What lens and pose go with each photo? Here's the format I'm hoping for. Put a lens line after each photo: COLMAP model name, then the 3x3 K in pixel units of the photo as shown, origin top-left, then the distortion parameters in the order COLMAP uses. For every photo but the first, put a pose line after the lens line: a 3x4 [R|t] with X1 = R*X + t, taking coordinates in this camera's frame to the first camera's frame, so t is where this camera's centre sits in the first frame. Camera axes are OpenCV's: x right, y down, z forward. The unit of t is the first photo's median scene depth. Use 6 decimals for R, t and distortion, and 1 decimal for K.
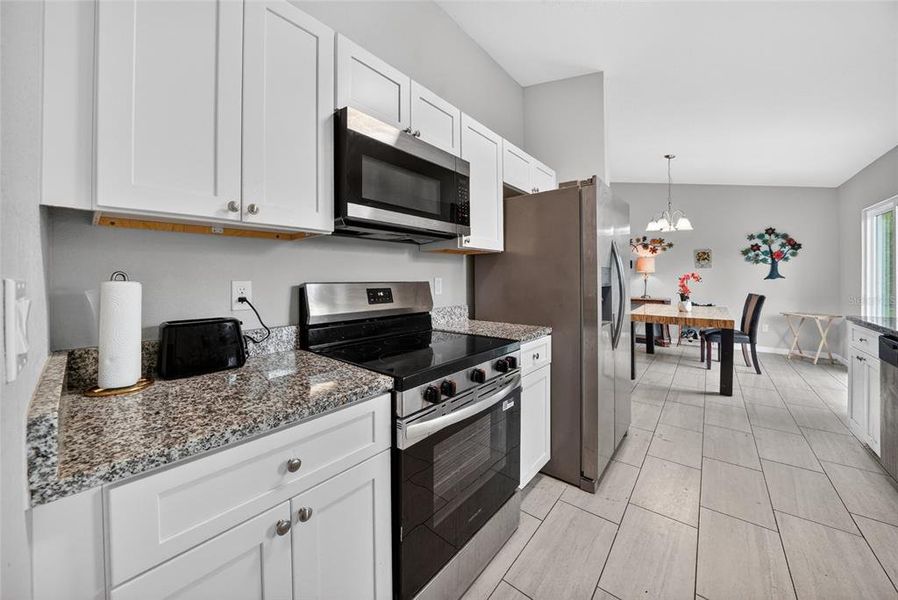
lens RADIAL K [[325.9, 0, 452.8], [0, 325.9, 273.6], [0, 0, 1]] dist [-0.023023, -0.000322]
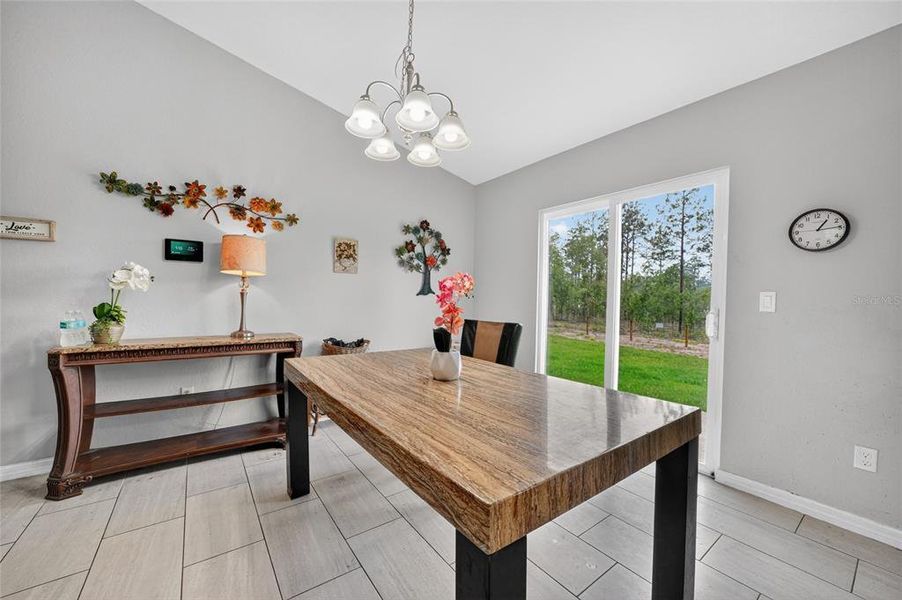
lens RADIAL K [[355.7, 0, 455.0], [0, 355.7, 297.3], [0, 0, 1]] dist [-0.004555, 0.000251]
pose [[0.249026, 0.010021, 0.968445, 0.270959], [-0.025088, 0.999678, -0.003893, 0.022641], [-0.968172, -0.023327, 0.249197, 0.732069]]
